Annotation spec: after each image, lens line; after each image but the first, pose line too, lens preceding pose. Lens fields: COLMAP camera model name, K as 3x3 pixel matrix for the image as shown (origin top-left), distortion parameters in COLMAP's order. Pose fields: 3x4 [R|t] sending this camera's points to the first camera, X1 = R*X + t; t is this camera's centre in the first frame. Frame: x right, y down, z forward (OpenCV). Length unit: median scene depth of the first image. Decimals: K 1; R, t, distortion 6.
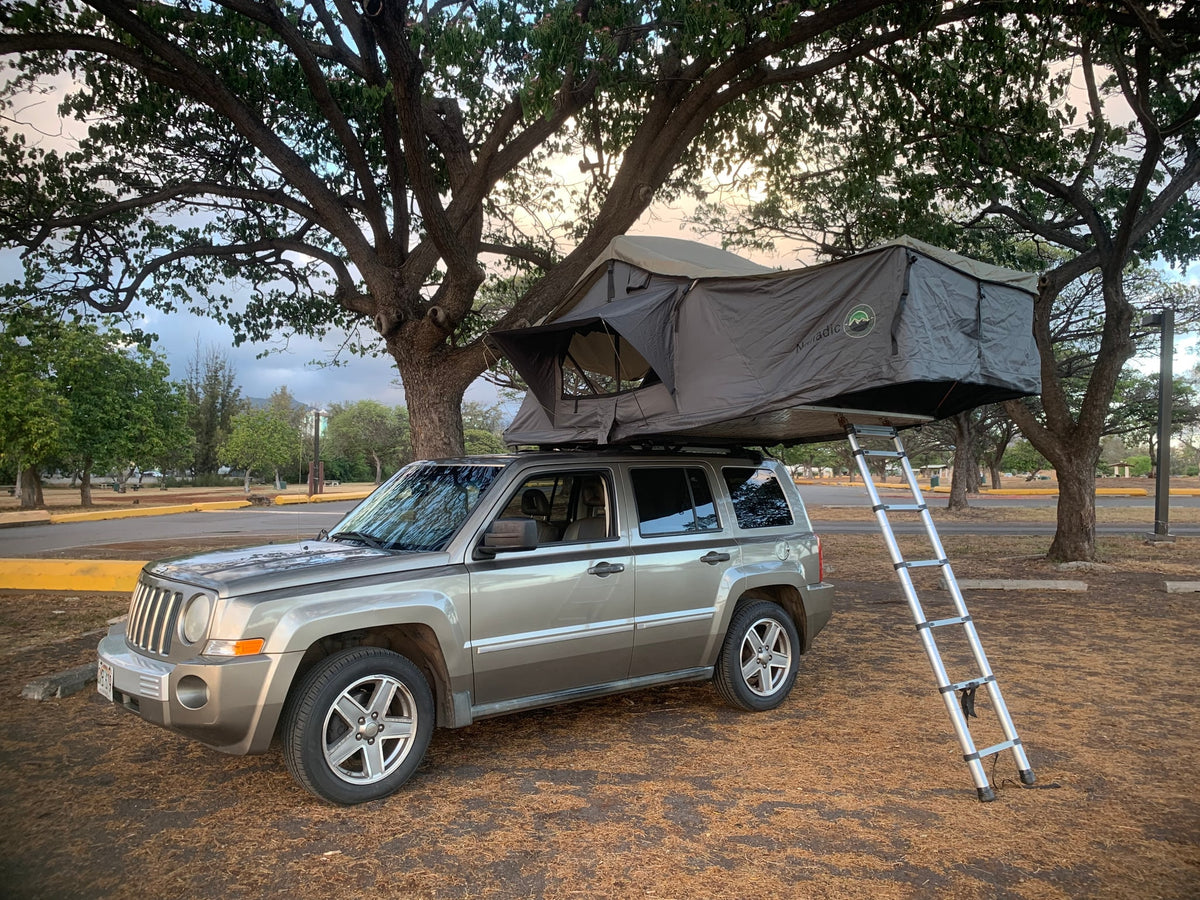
lens RADIAL K [[921.2, 0, 598.9], [0, 921.2, 433.6], [0, 0, 1]] dist [0.020585, -0.012610]
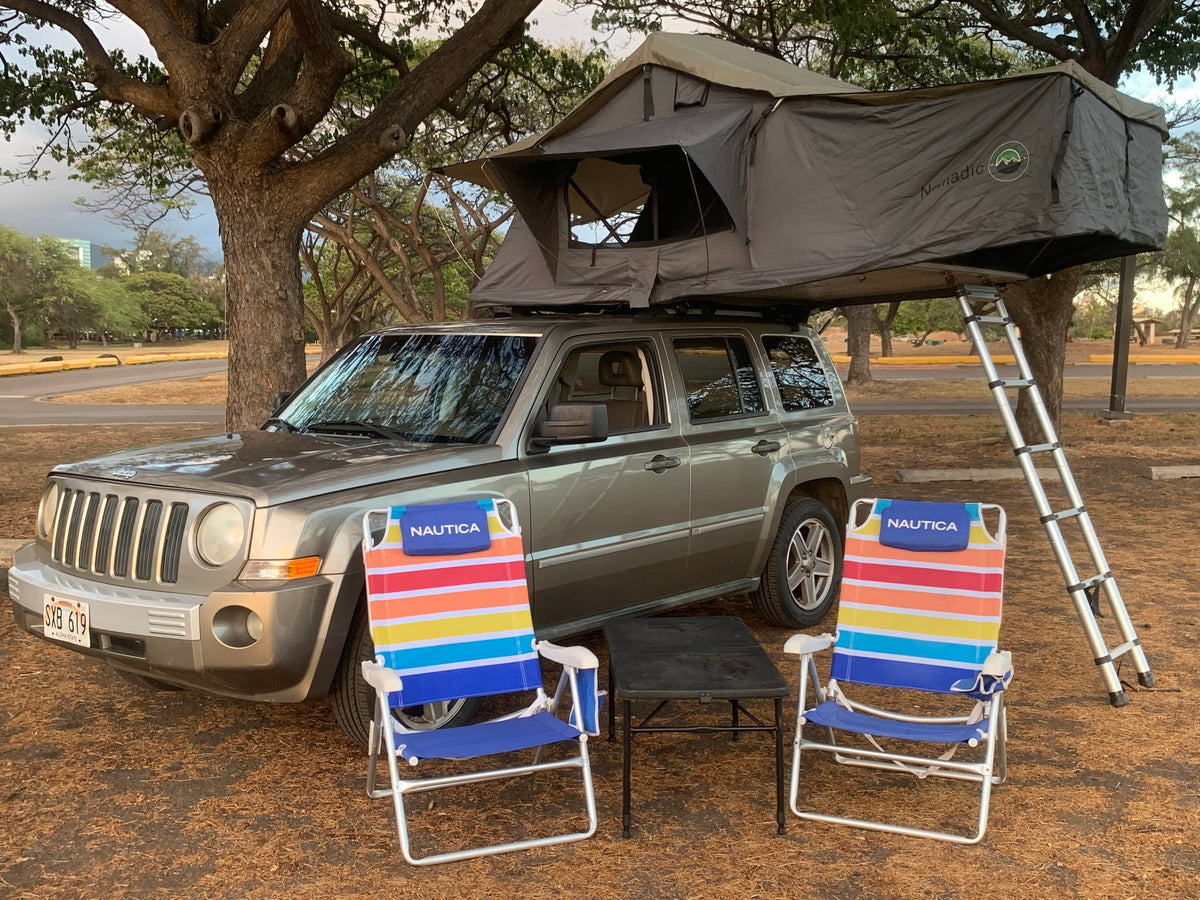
lens RADIAL K [[1273.7, 0, 603.7], [0, 1273.7, 432.7], [0, 0, 1]] dist [0.023540, 0.000000]
pose [[0.979222, -0.015399, 0.202205, -0.247463], [-0.008676, 0.993019, 0.117639, -0.008799], [-0.202605, -0.116949, 0.972252, -0.063908]]
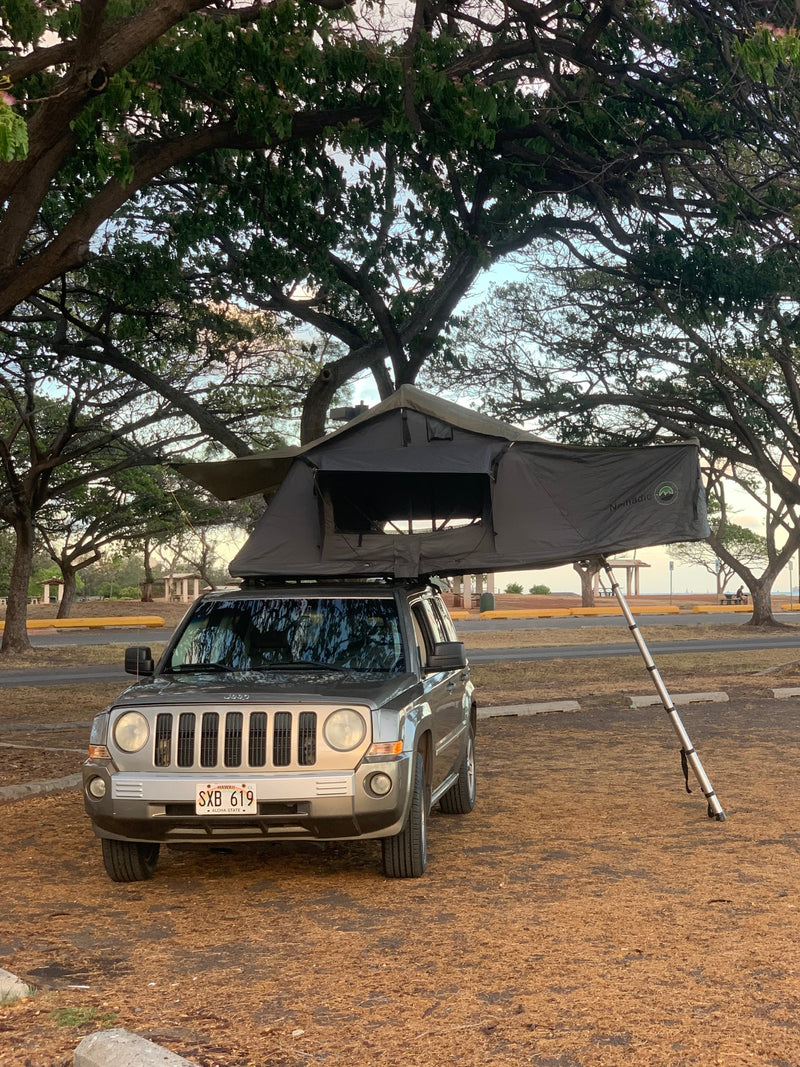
lens RADIAL K [[1637.7, 0, 409.1], [0, 1637.7, 550.2], [0, 0, 1]] dist [0.074469, 0.000000]
pose [[0.724737, 0.010417, 0.688947, -1.346584], [-0.020530, 0.999768, 0.006479, -0.033323], [-0.688720, -0.018840, 0.724783, -0.424084]]
